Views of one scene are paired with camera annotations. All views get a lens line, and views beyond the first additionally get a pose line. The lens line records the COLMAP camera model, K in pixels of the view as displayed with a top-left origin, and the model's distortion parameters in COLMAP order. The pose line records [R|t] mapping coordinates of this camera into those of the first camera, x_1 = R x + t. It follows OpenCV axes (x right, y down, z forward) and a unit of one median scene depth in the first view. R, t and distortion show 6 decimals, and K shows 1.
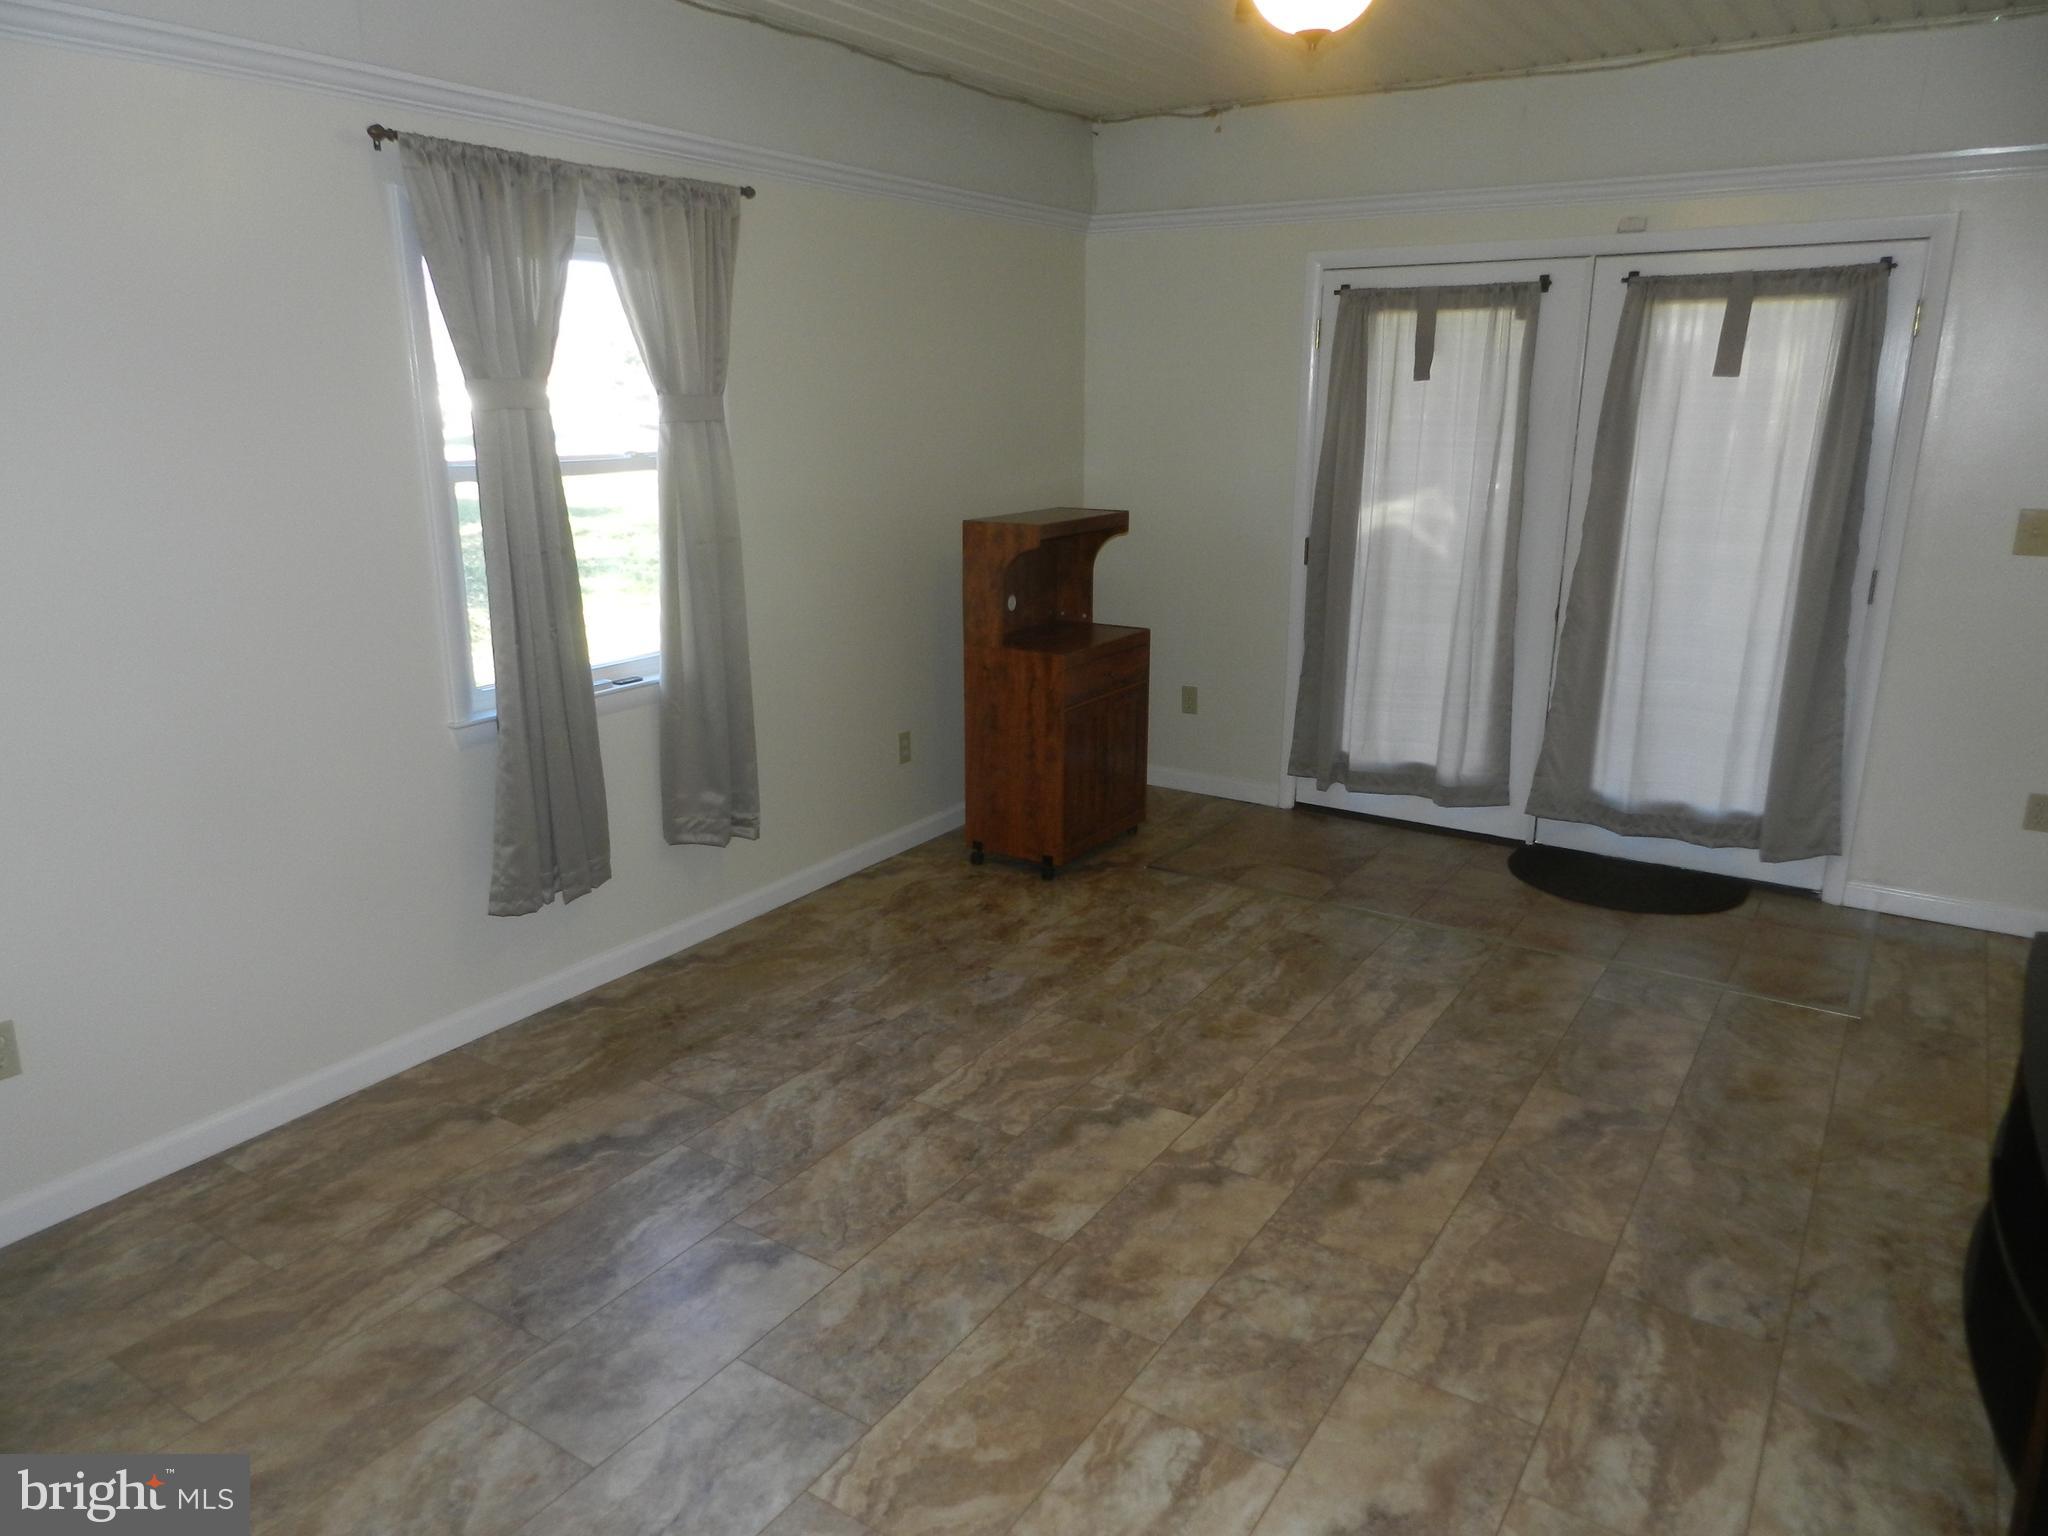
lens RADIAL K [[1391.4, 0, 1024.0], [0, 1391.4, 768.0], [0, 0, 1]] dist [0.022063, -0.004055]
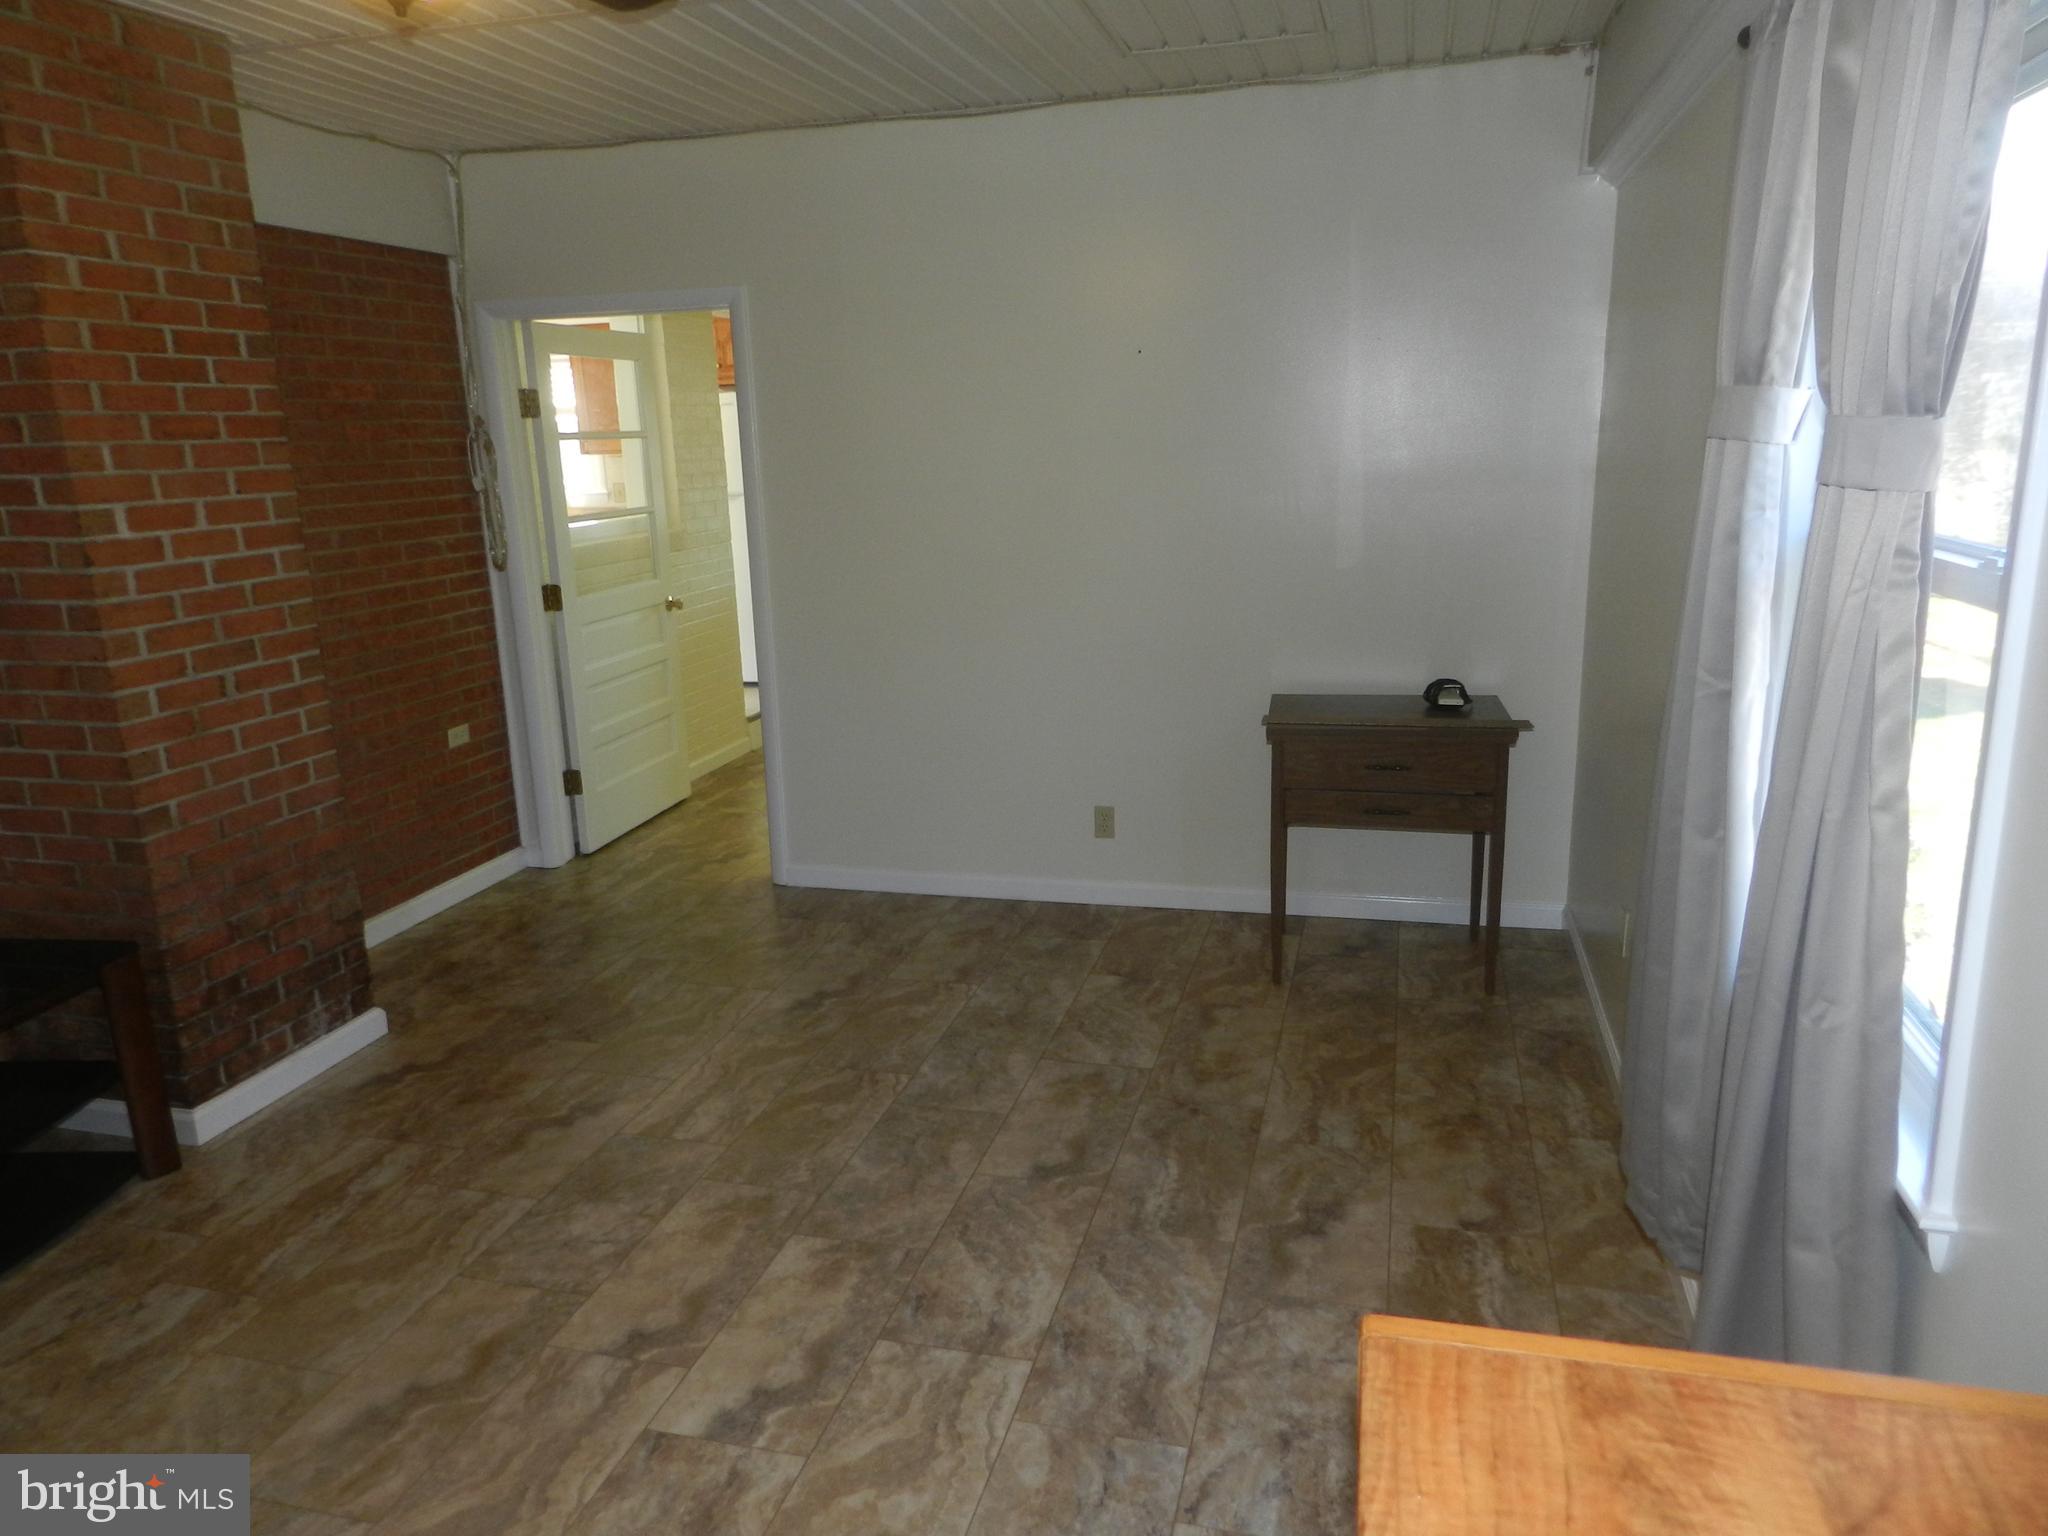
lens RADIAL K [[1415.3, 0, 1024.0], [0, 1415.3, 768.0], [0, 0, 1]] dist [0.033112, -0.004895]
pose [[-0.951777, 0.101468, -0.289527, 0.121598], [-0.048469, 0.882138, 0.468491, -0.430137], [0.302939, 0.459932, -0.834680, 1.576610]]
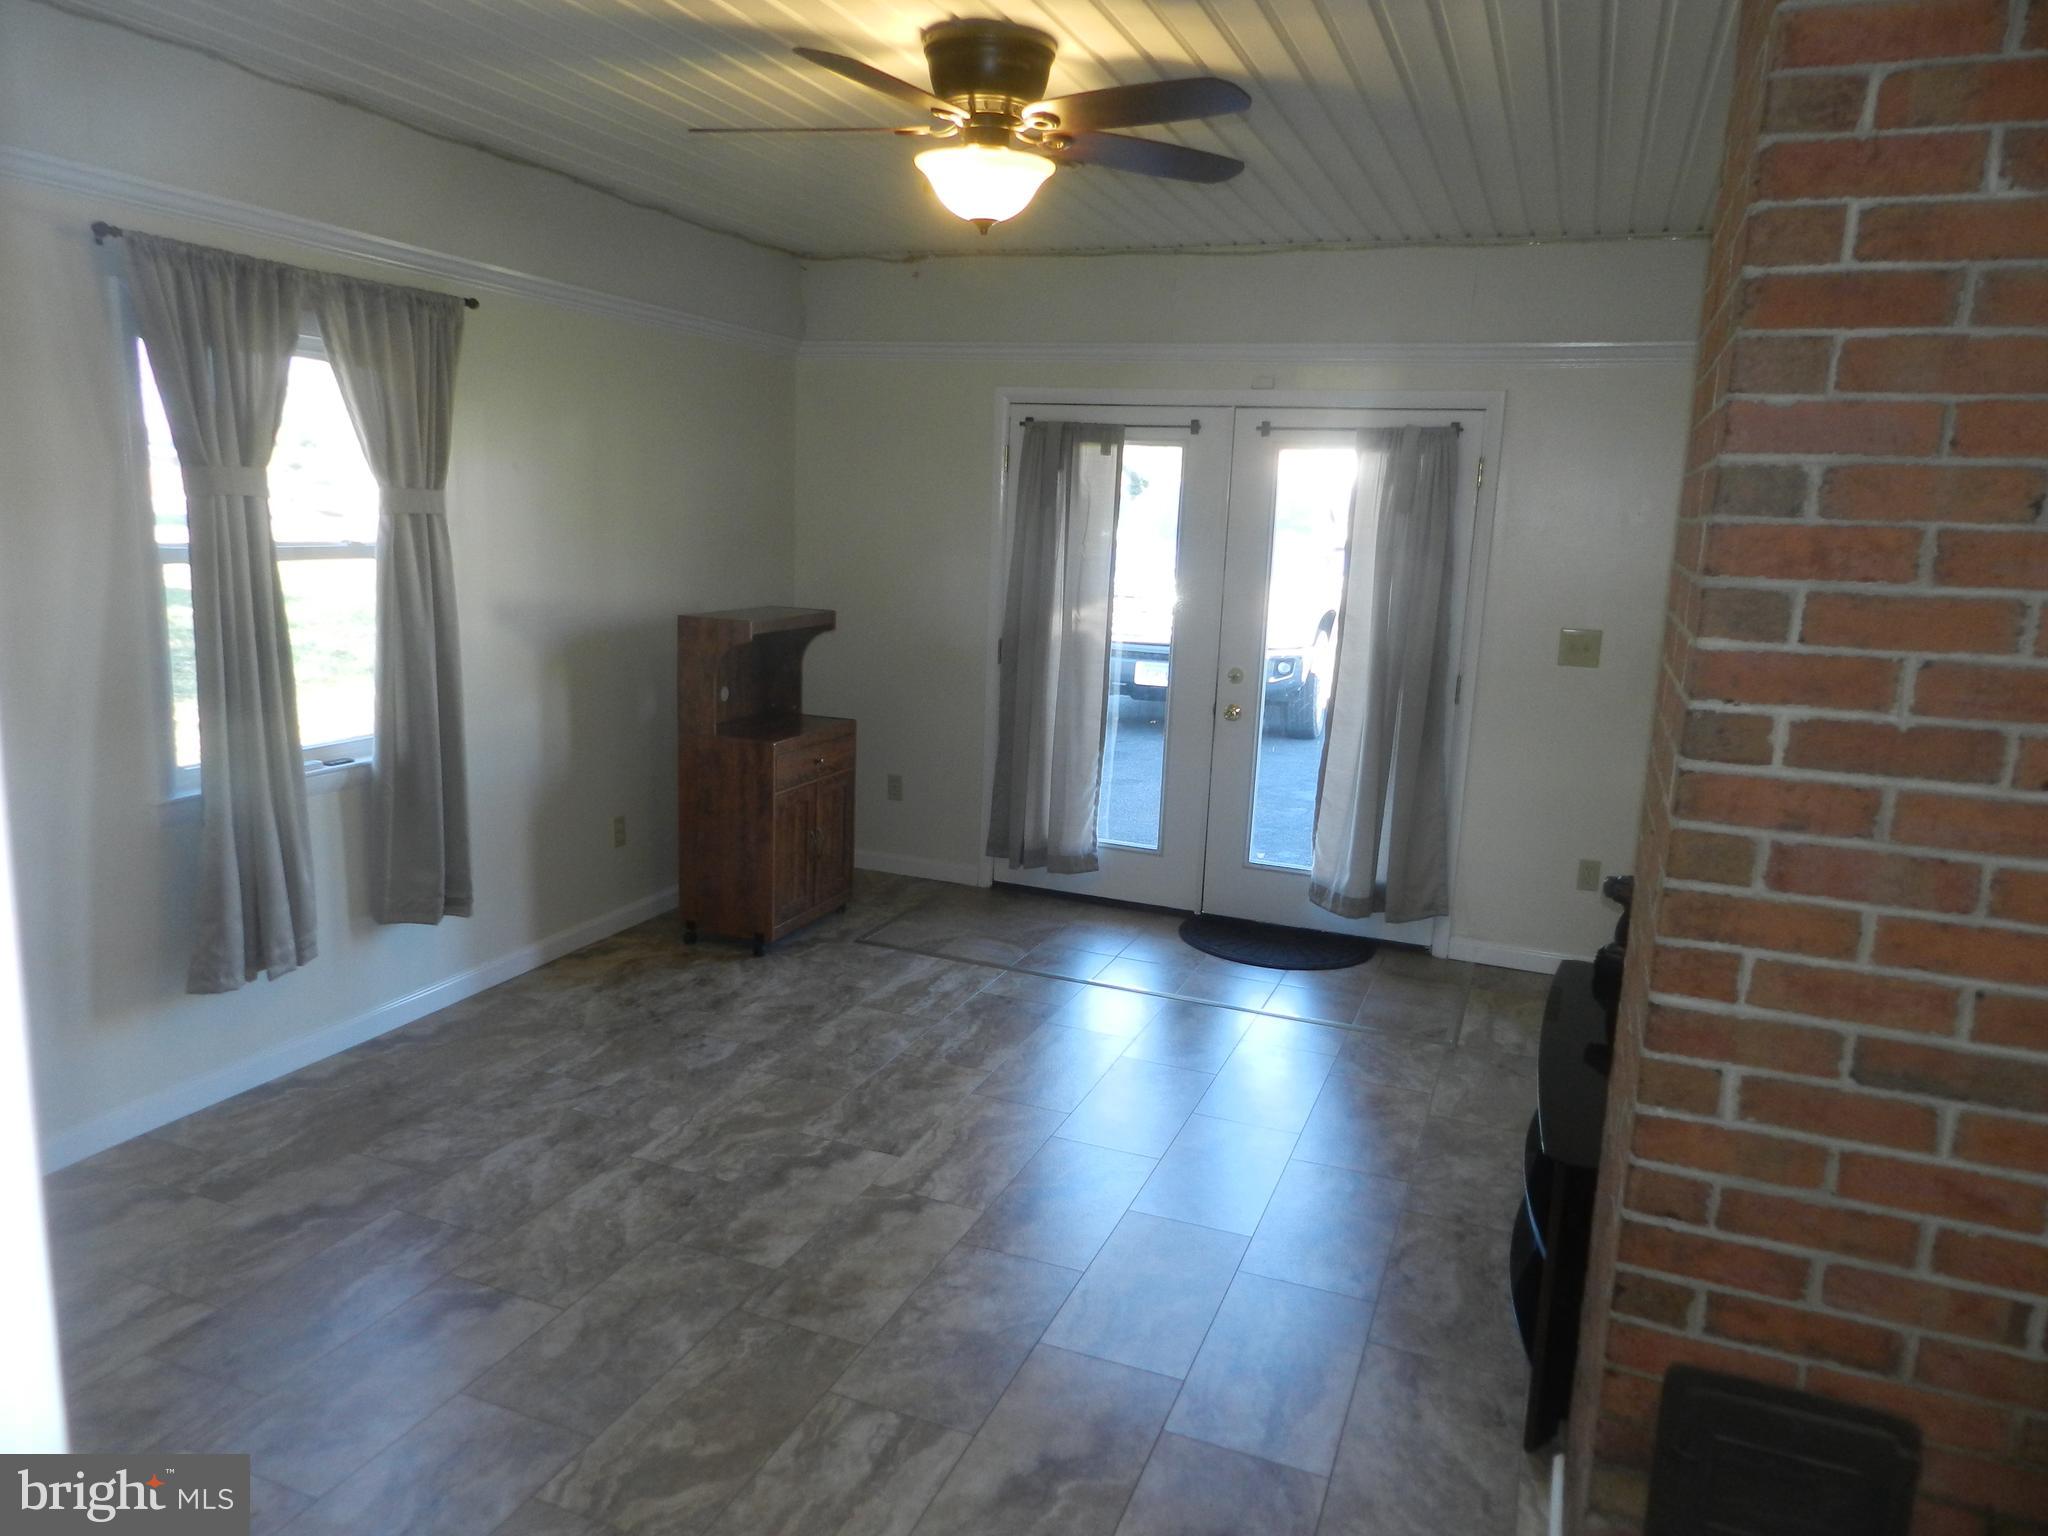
lens RADIAL K [[1391.4, 0, 1024.0], [0, 1391.4, 768.0], [0, 0, 1]] dist [0.022063, -0.004055]
pose [[0.978904, 0.001927, 0.204312, -0.004563], [0.013079, 0.997314, -0.072070, 0.026810], [-0.203902, 0.073222, 0.976249, -0.118415]]
